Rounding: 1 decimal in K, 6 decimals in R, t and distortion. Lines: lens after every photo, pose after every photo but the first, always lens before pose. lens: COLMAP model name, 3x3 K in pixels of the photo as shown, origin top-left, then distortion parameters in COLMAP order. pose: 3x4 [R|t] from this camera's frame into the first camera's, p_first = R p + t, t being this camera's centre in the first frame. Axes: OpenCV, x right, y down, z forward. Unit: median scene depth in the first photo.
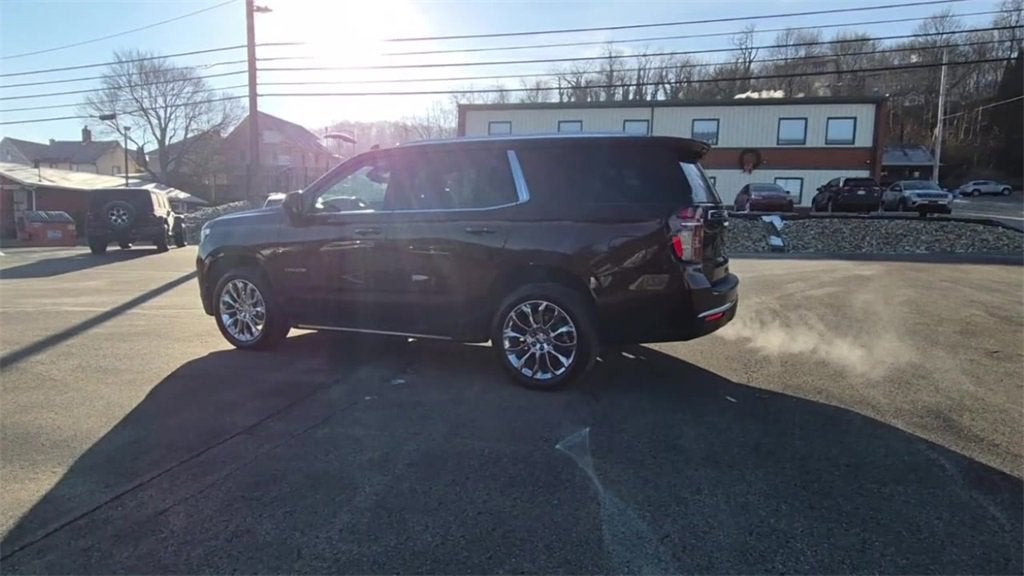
lens RADIAL K [[585.1, 0, 515.5], [0, 585.1, 292.5], [0, 0, 1]] dist [0.009283, -0.000690]
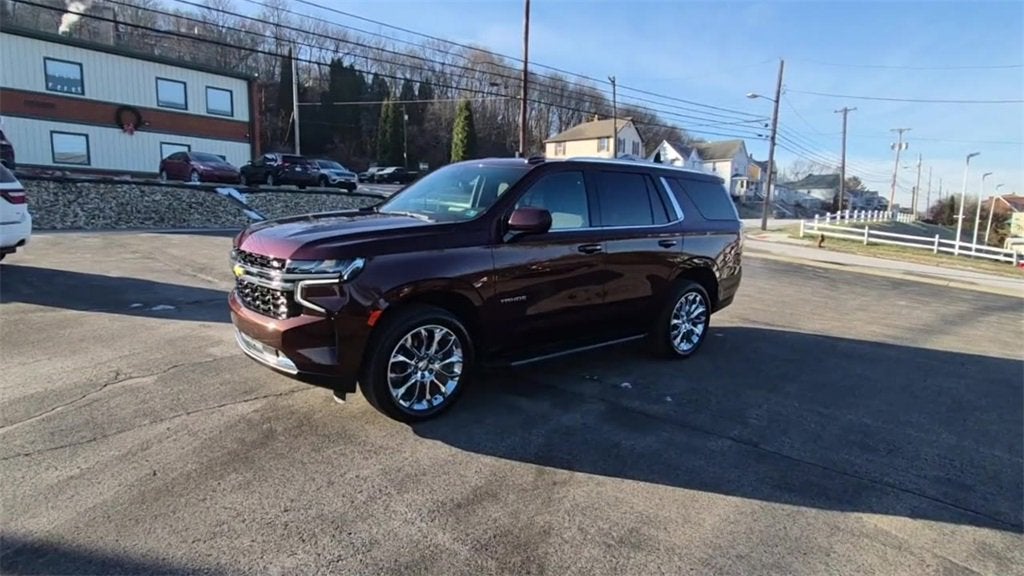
lens RADIAL K [[585.1, 0, 504.6], [0, 585.1, 296.9], [0, 0, 1]] dist [0.009283, -0.000690]
pose [[0.452992, -0.143758, 0.879848, -0.167431], [0.080529, 0.989477, 0.120209, -0.021584], [-0.887870, 0.016399, 0.459802, 0.093990]]
